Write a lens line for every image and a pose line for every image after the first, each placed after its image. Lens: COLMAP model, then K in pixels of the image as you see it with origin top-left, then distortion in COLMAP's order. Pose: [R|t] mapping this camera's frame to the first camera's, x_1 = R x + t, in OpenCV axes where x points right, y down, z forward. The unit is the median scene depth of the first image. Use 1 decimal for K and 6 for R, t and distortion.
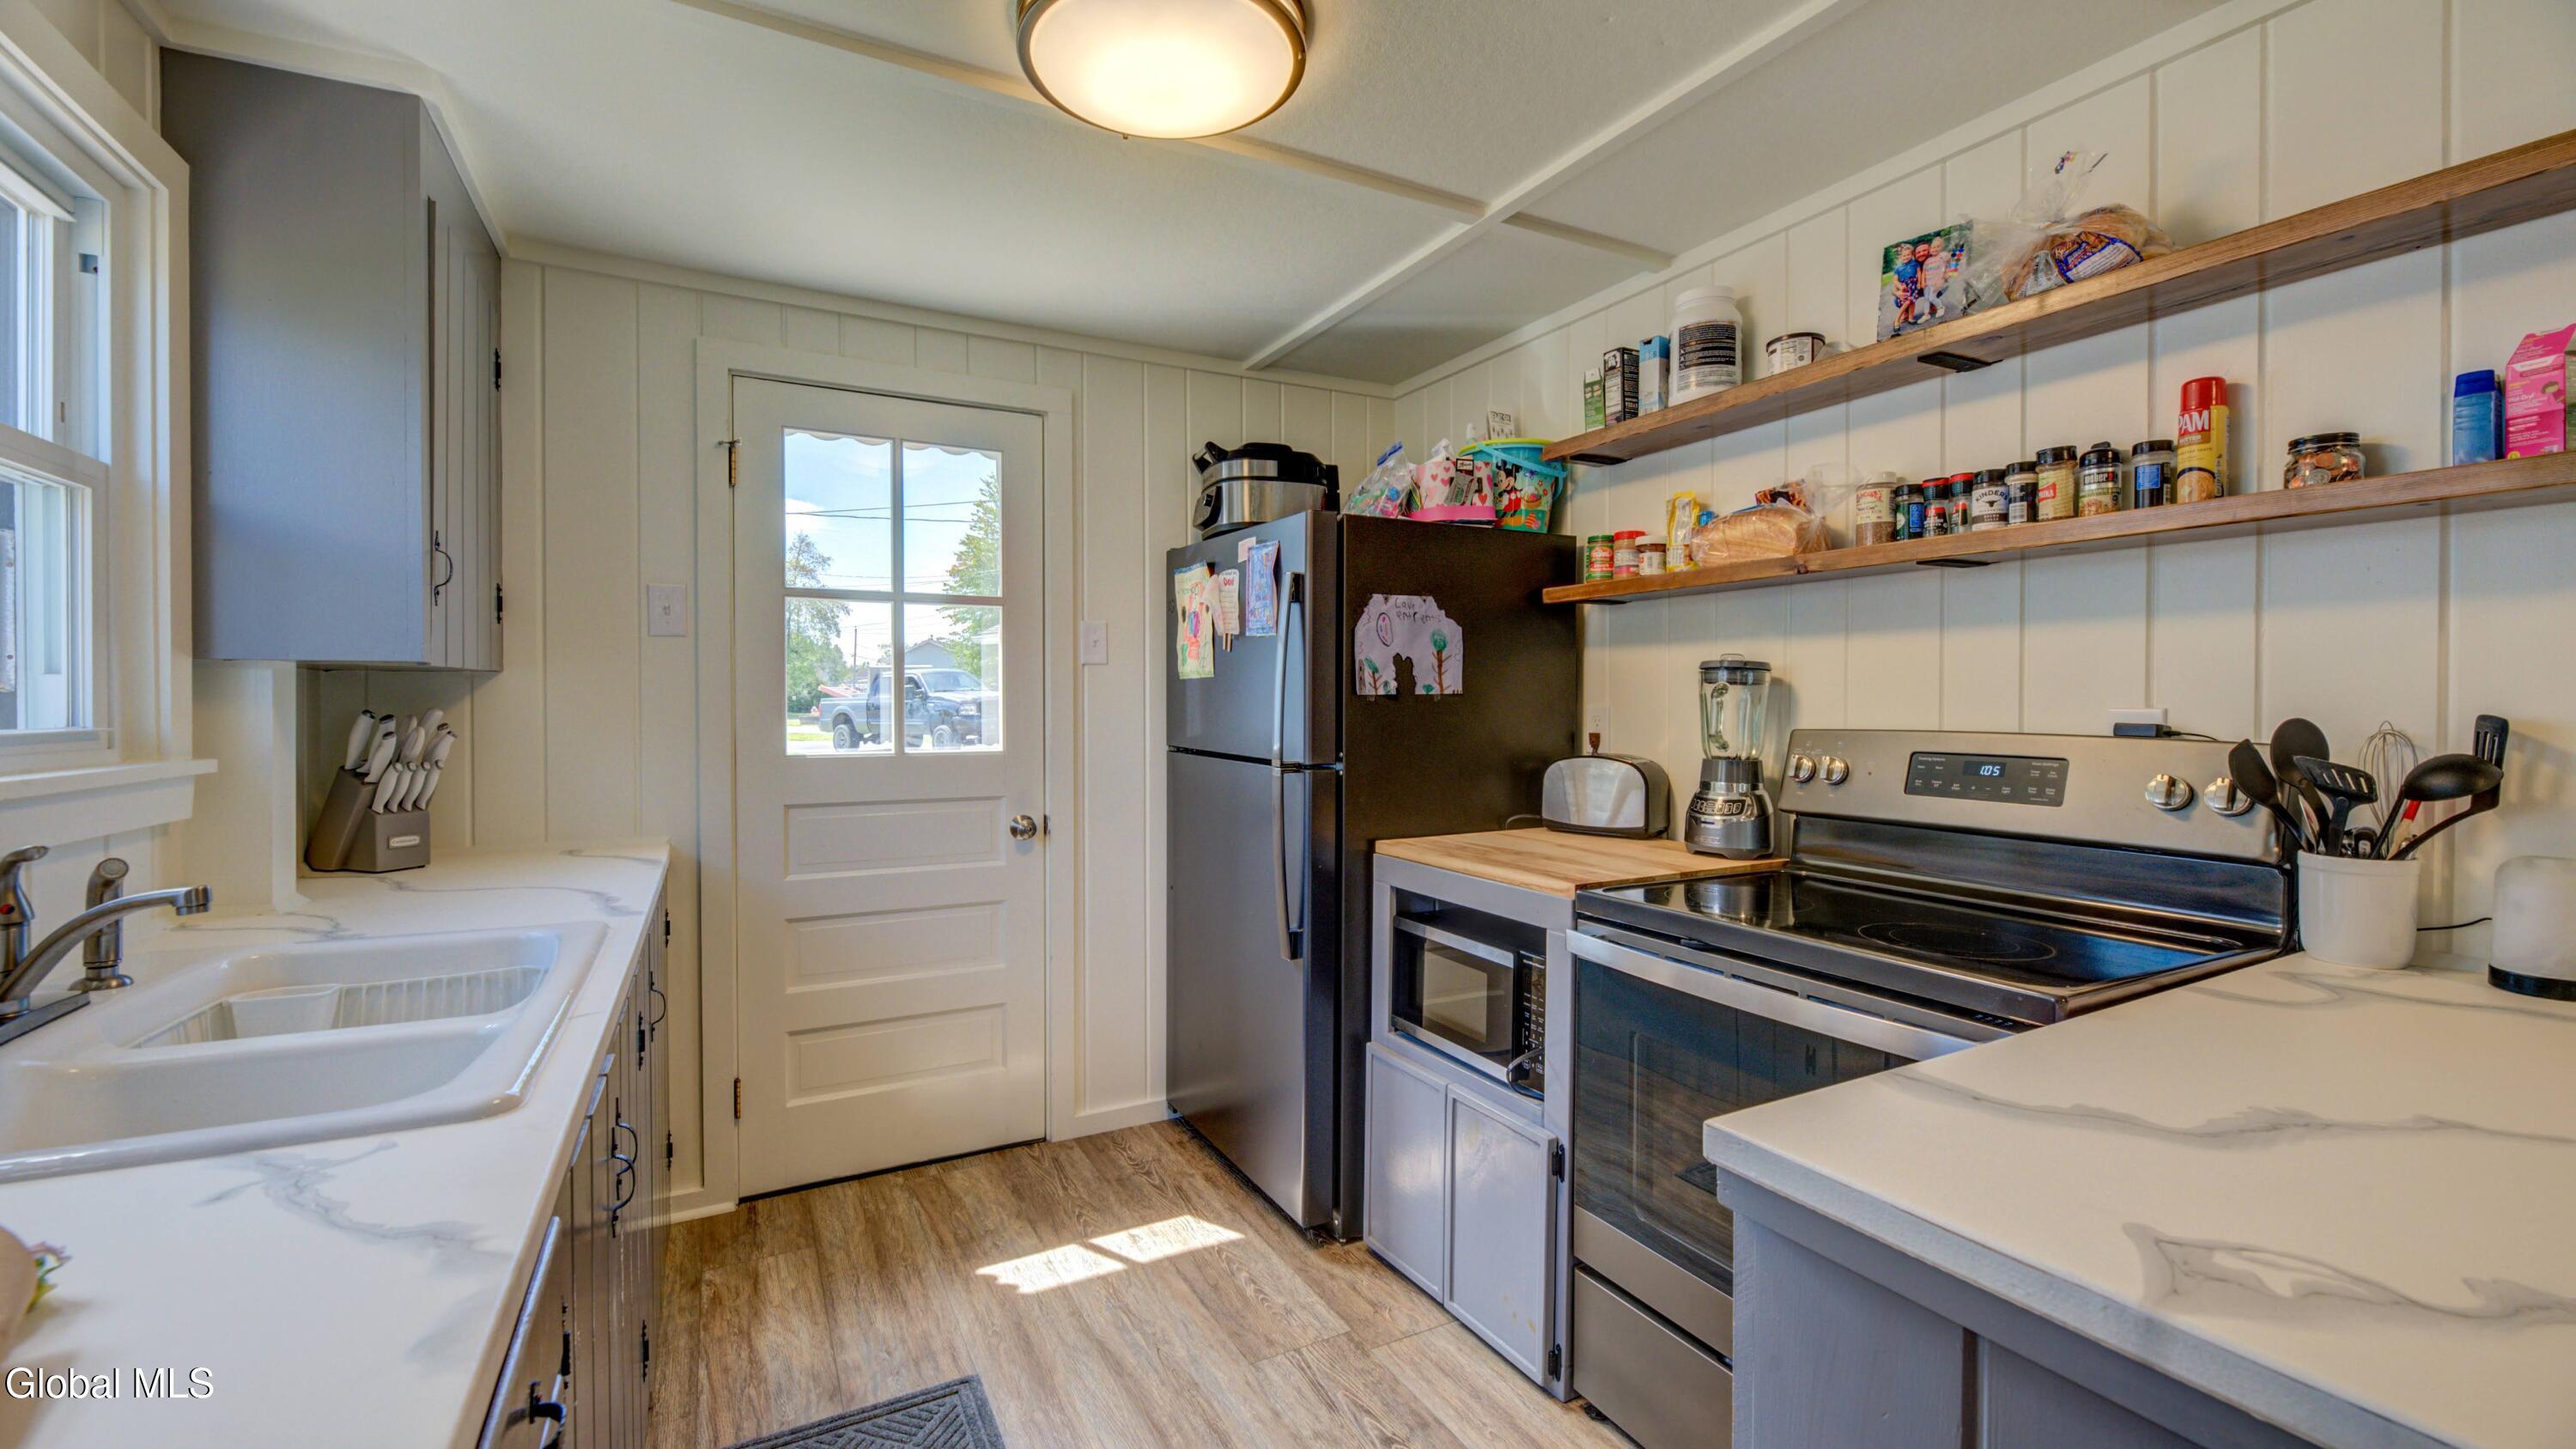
lens RADIAL K [[1054.1, 0, 1247.8], [0, 1054.1, 711.6], [0, 0, 1]] dist [-0.002236, -0.000163]
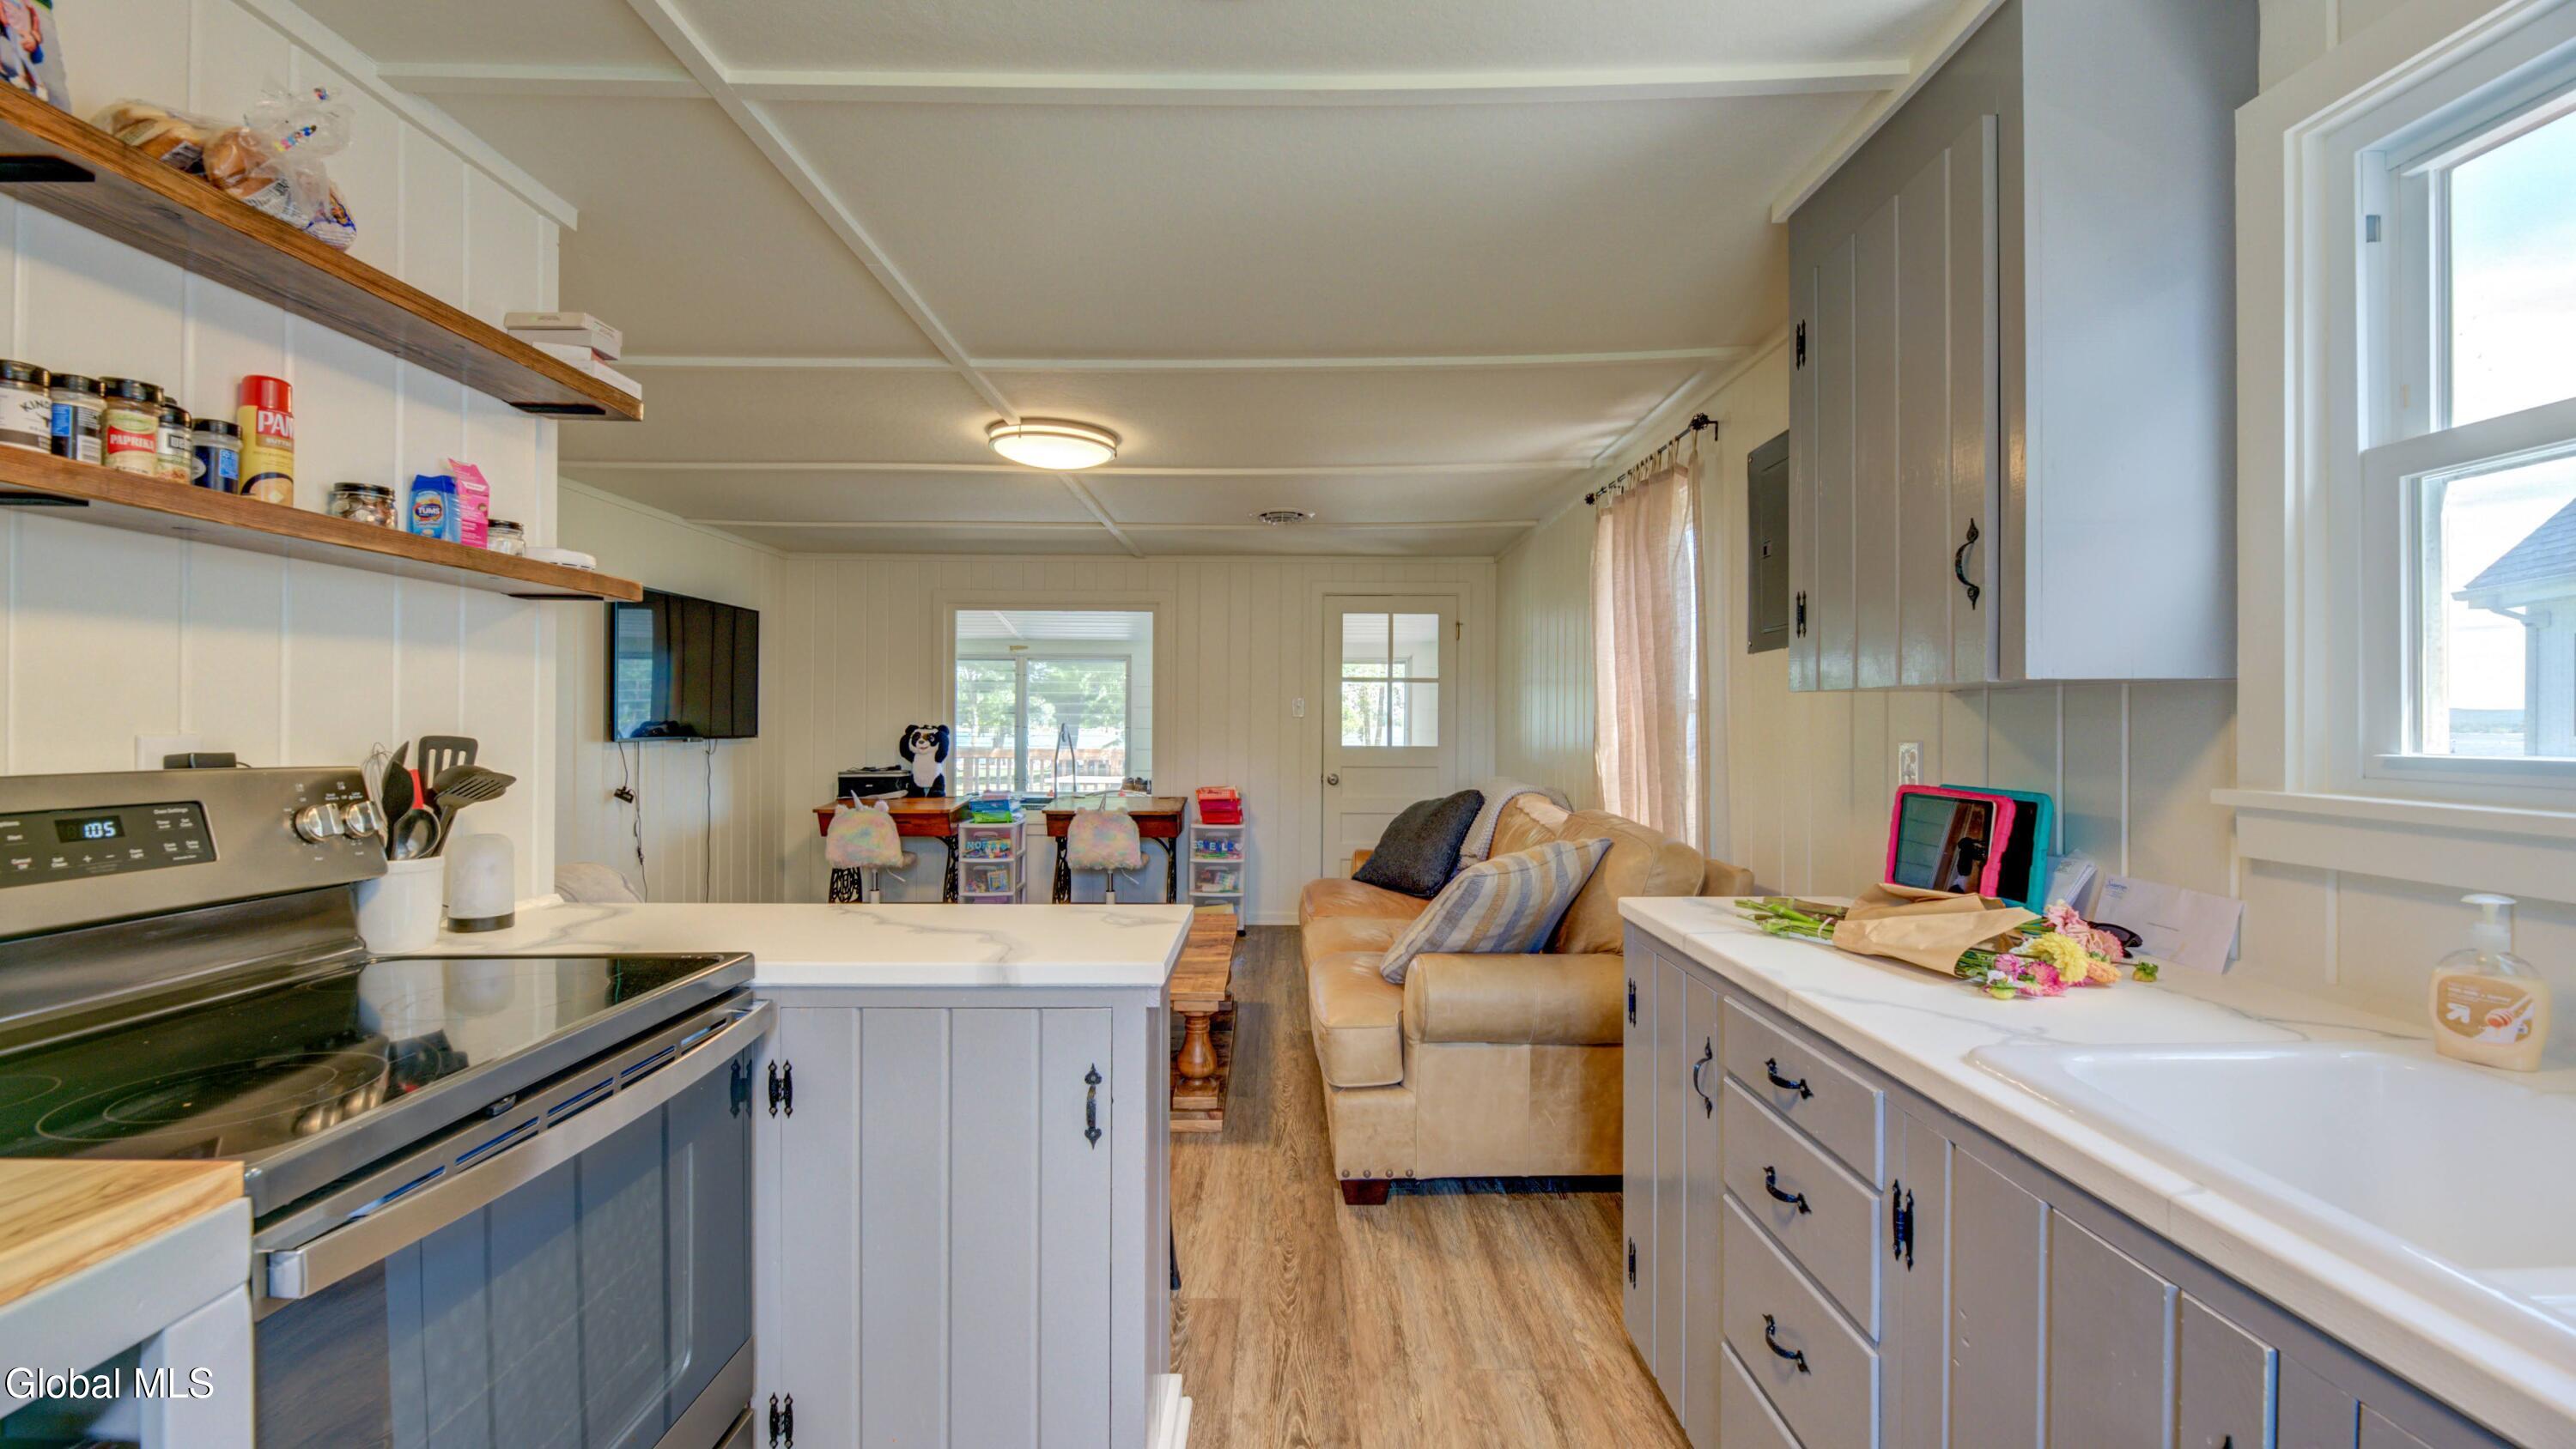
lens RADIAL K [[1053.8, 0, 1262.6], [0, 1053.8, 729.4], [0, 0, 1]] dist [-0.002236, -0.000163]
pose [[-0.887545, -0.003785, 0.460705, -0.182960], [0.003698, 0.999876, 0.015338, -0.010977], [-0.460706, 0.015316, -0.887421, 0.871988]]
